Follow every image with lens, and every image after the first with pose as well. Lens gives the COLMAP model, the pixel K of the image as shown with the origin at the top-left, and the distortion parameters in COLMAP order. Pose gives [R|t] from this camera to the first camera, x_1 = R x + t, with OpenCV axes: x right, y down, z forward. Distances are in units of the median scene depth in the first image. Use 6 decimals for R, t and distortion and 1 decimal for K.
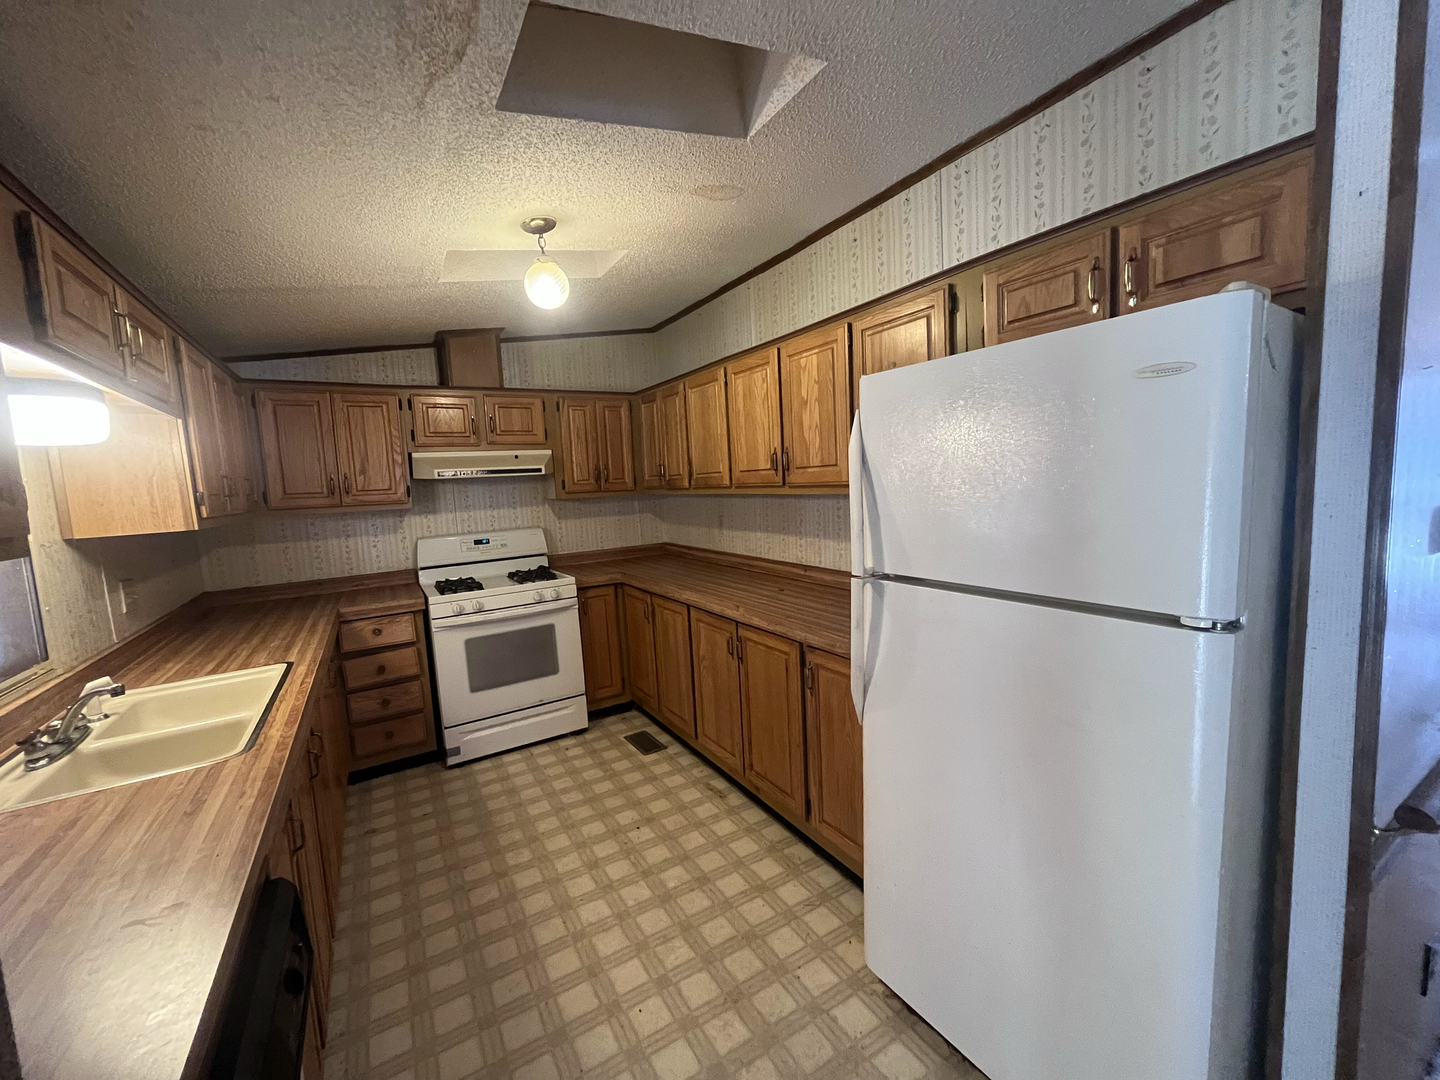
lens RADIAL K [[581.2, 0, 717.5], [0, 581.2, 543.4], [0, 0, 1]] dist [0.000527, 0.000284]
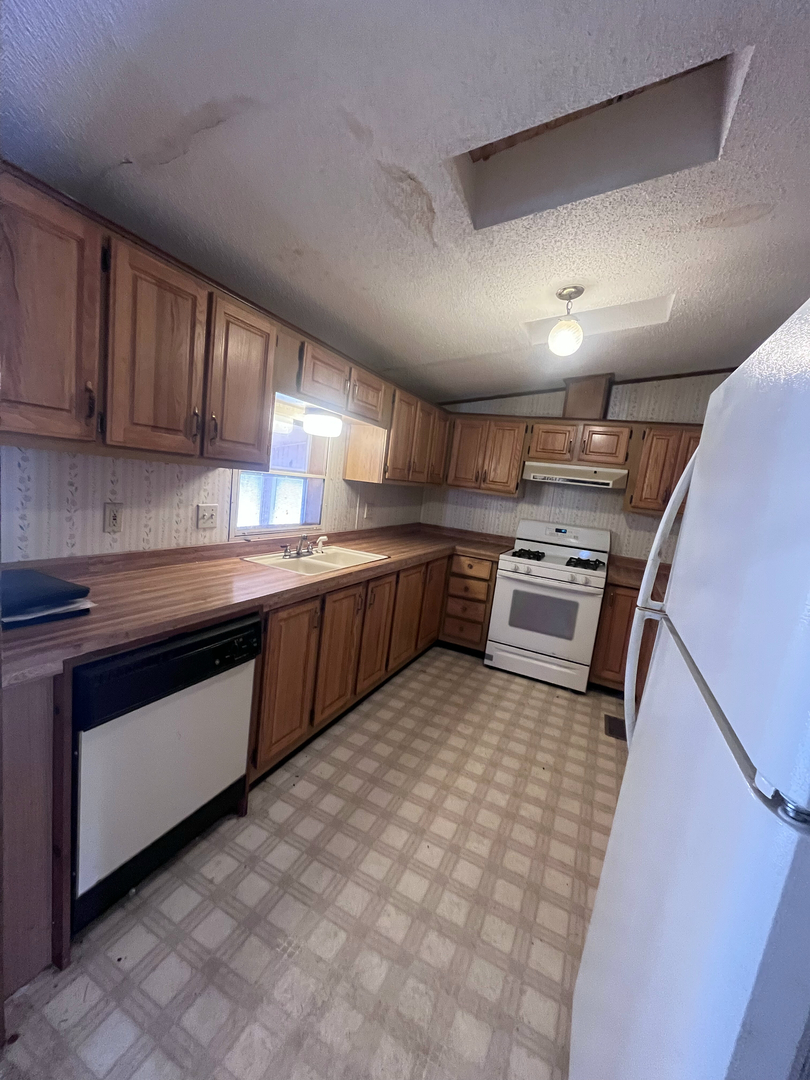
lens RADIAL K [[435.9, 0, 401.9], [0, 435.9, 538.2], [0, 0, 1]] dist [0.000527, 0.000284]
pose [[0.539159, 0.228034, -0.810746, 0.286236], [-0.234549, 0.965218, 0.115503, -0.020350], [0.808885, 0.127885, 0.573891, 0.127143]]
